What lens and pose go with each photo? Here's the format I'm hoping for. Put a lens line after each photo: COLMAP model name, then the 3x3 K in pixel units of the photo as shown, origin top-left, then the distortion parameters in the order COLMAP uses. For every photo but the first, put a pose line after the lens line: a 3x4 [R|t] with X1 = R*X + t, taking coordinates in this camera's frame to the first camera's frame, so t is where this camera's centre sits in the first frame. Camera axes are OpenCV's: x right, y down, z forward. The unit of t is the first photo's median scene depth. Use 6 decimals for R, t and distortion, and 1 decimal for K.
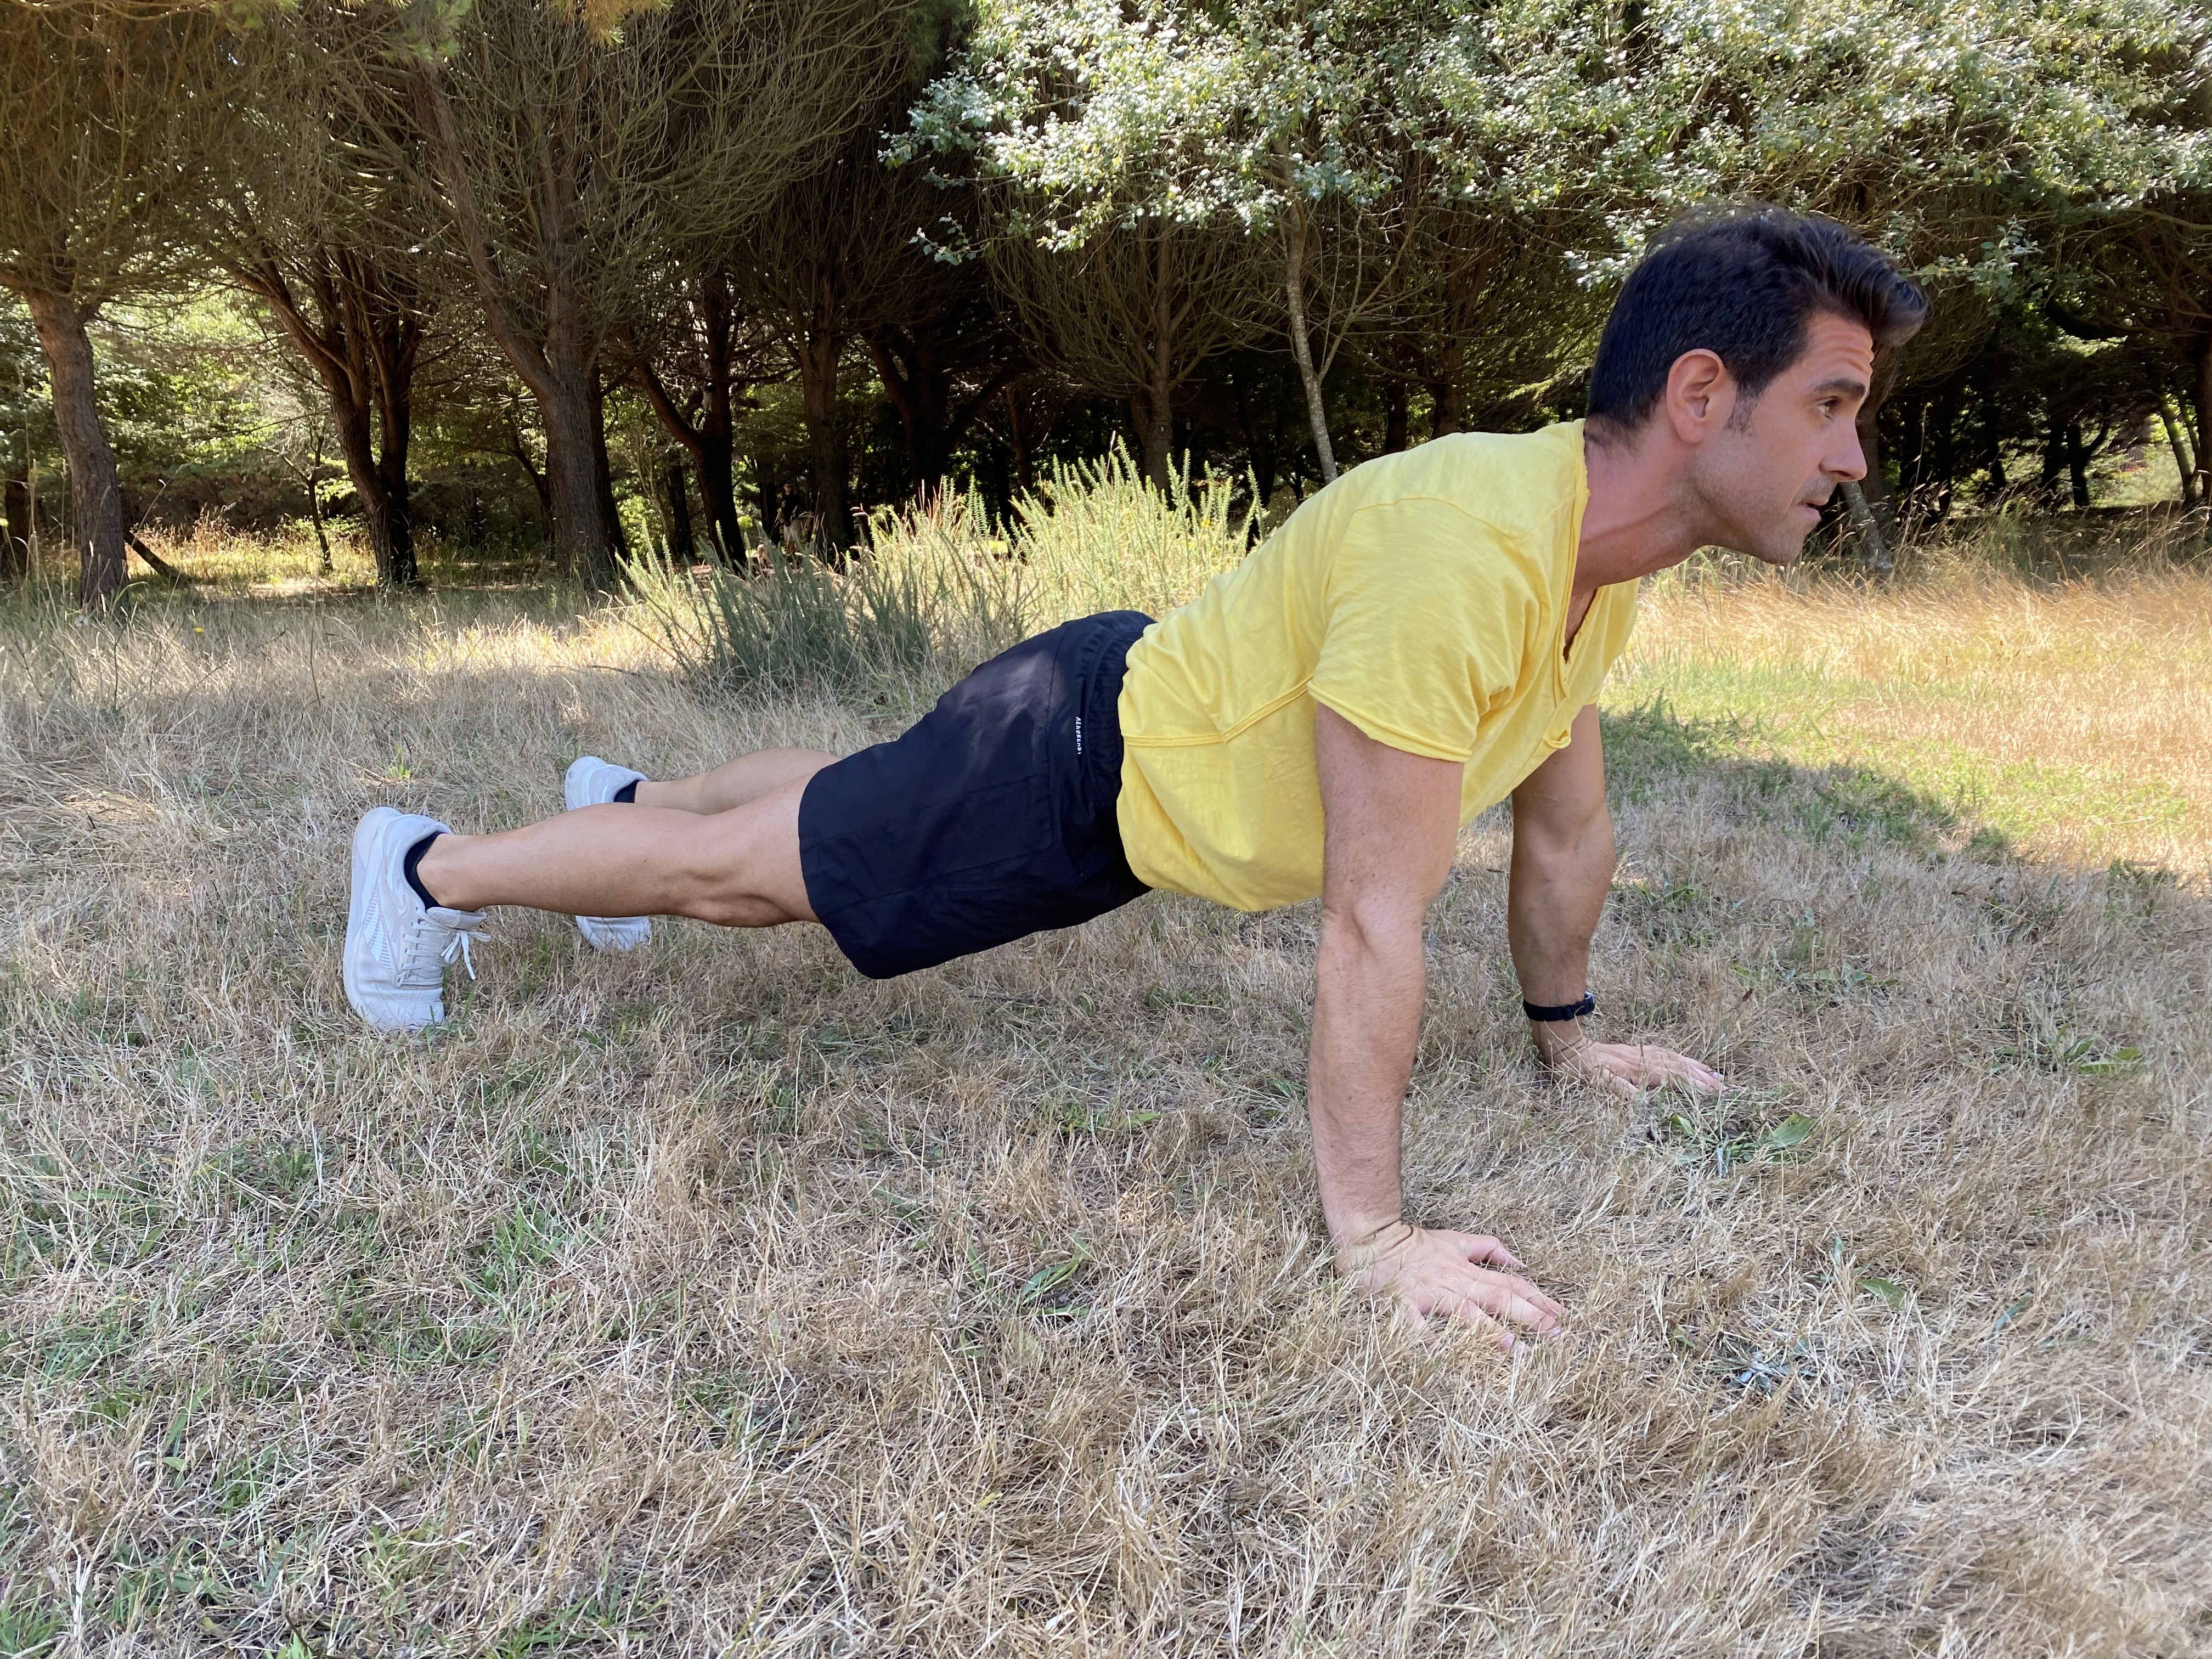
lens RADIAL K [[1687.6, 0, 1087.2], [0, 1687.6, 852.7], [0, 0, 1]] dist [0.011024, -0.009783]
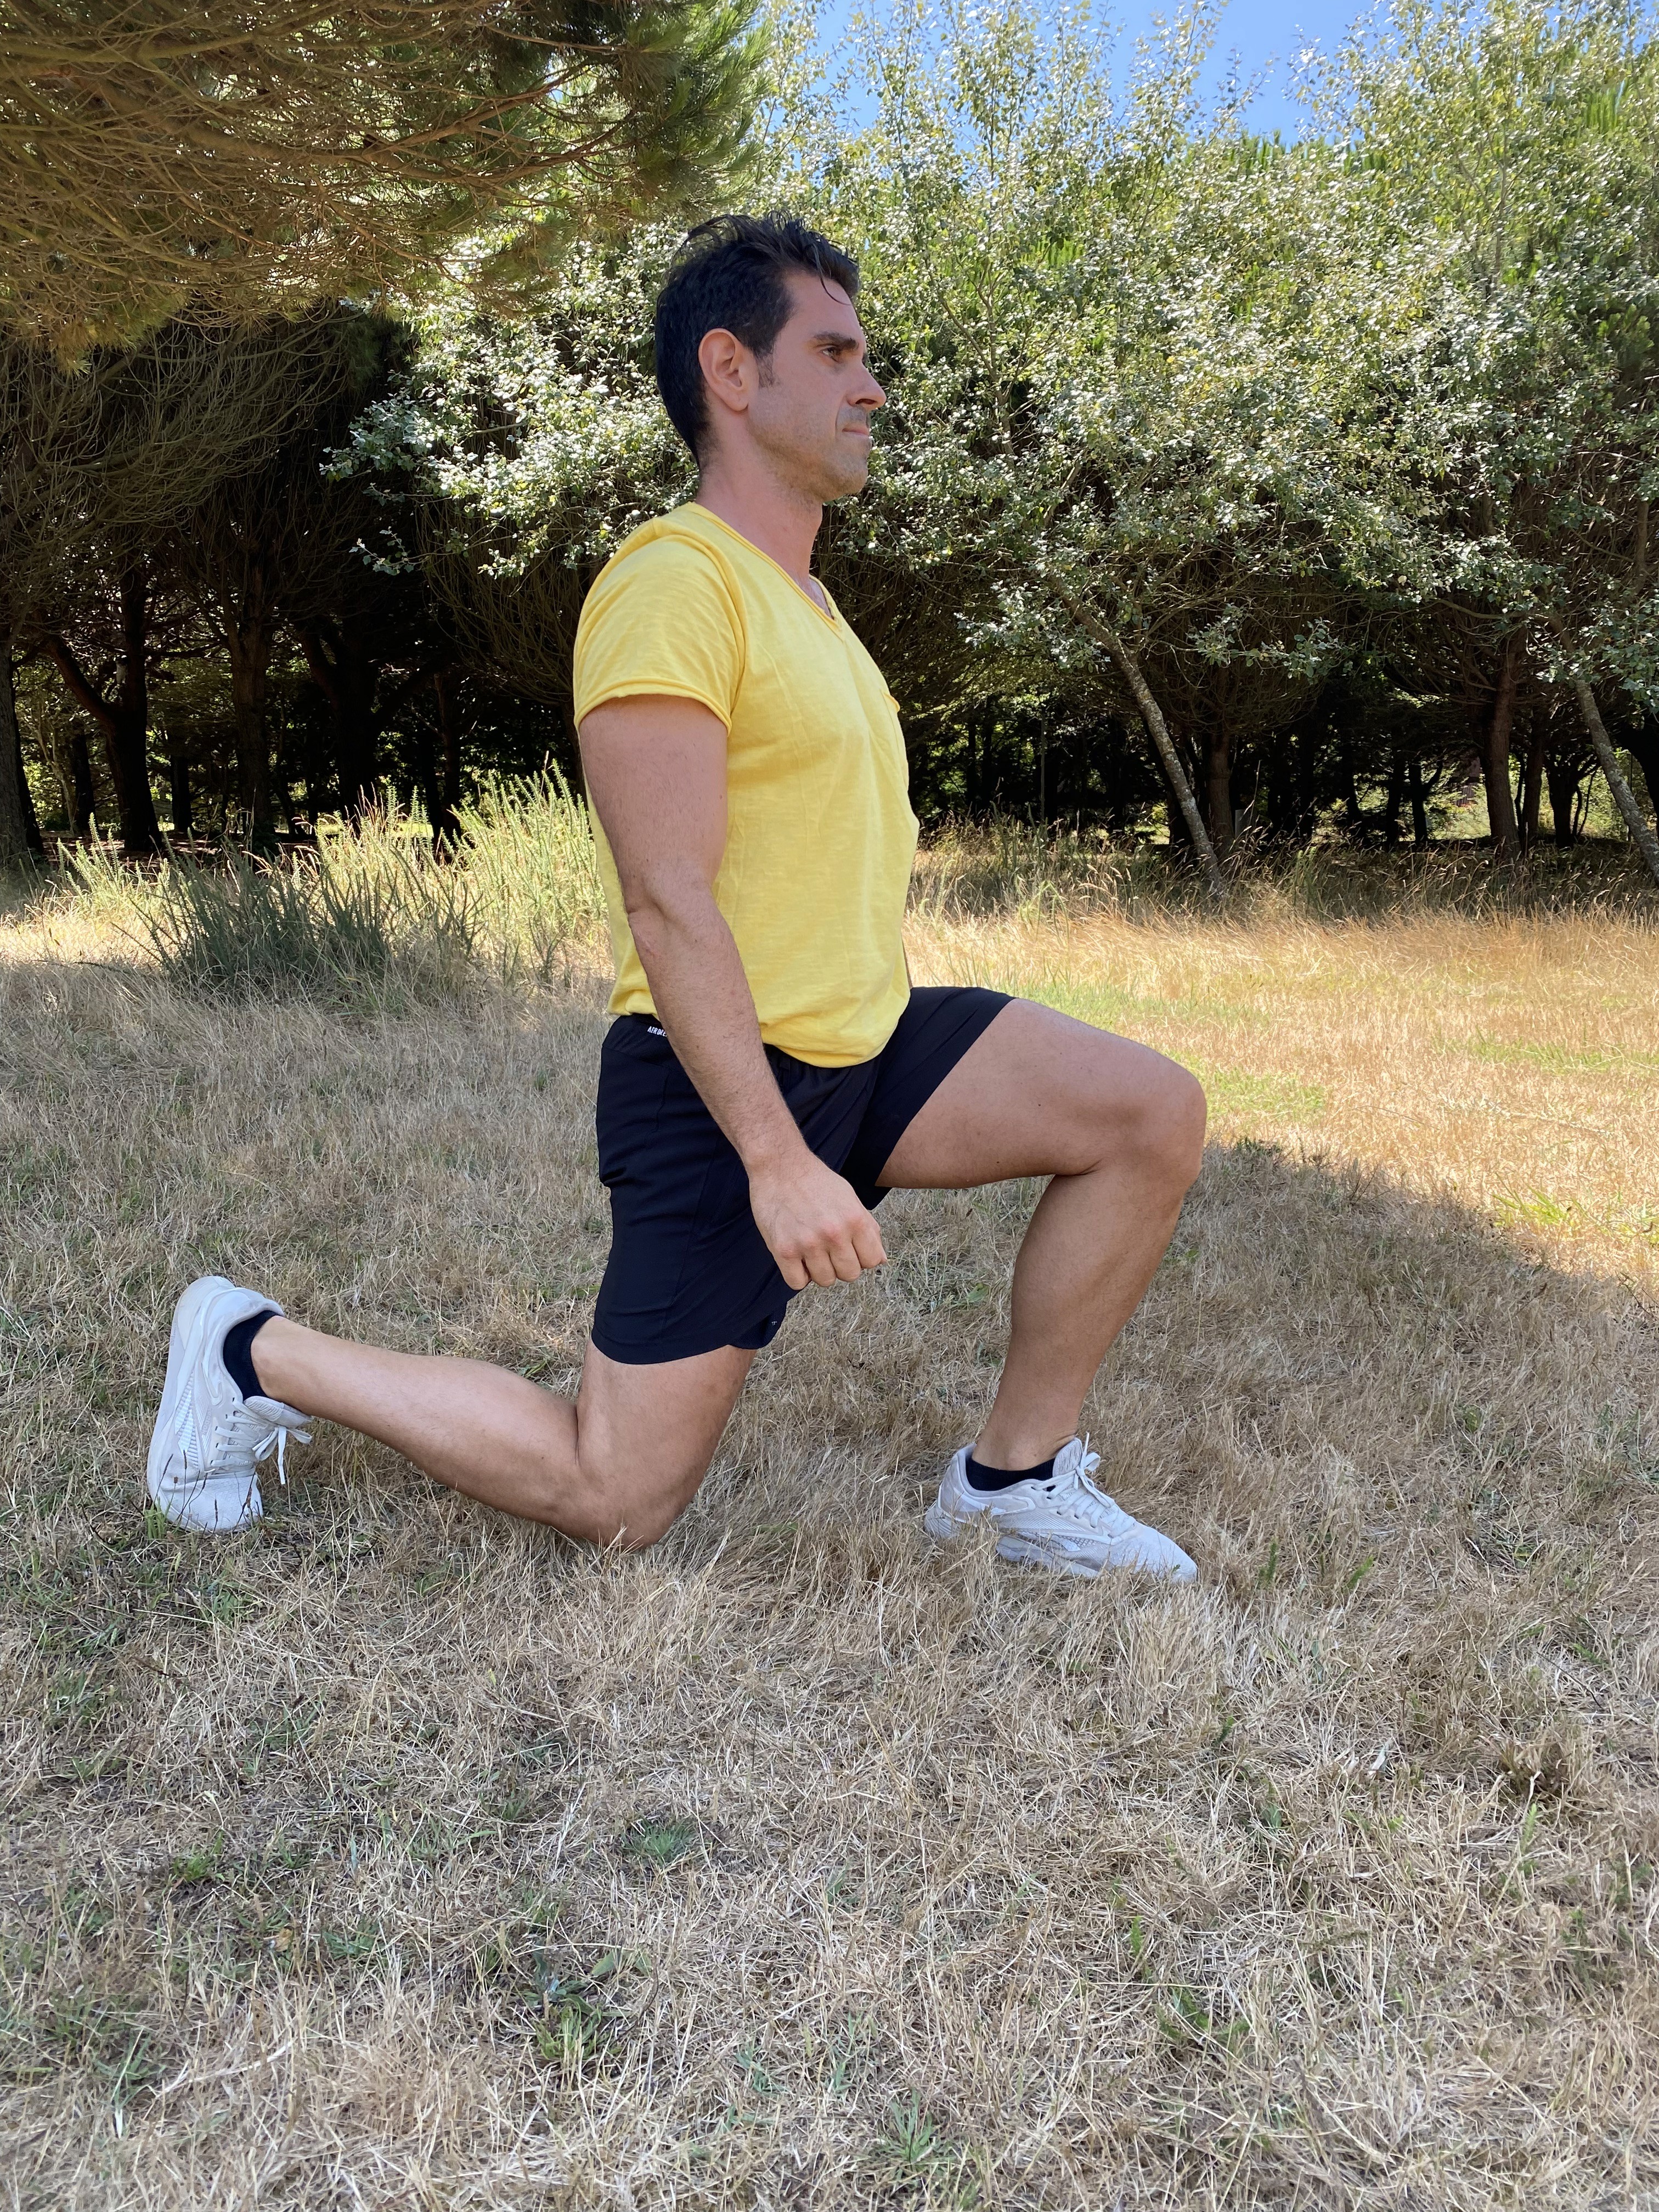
lens RADIAL K [[1687.6, 0, 822.5], [0, 1687.6, 1122.6], [0, 0, 1]] dist [0.011024, -0.009783]
pose [[0.983264, 0.010311, 0.181892, -0.011569], [-0.008116, 0.999885, -0.012807, 0.006465], [-0.182003, 0.011117, 0.983235, -0.201346]]
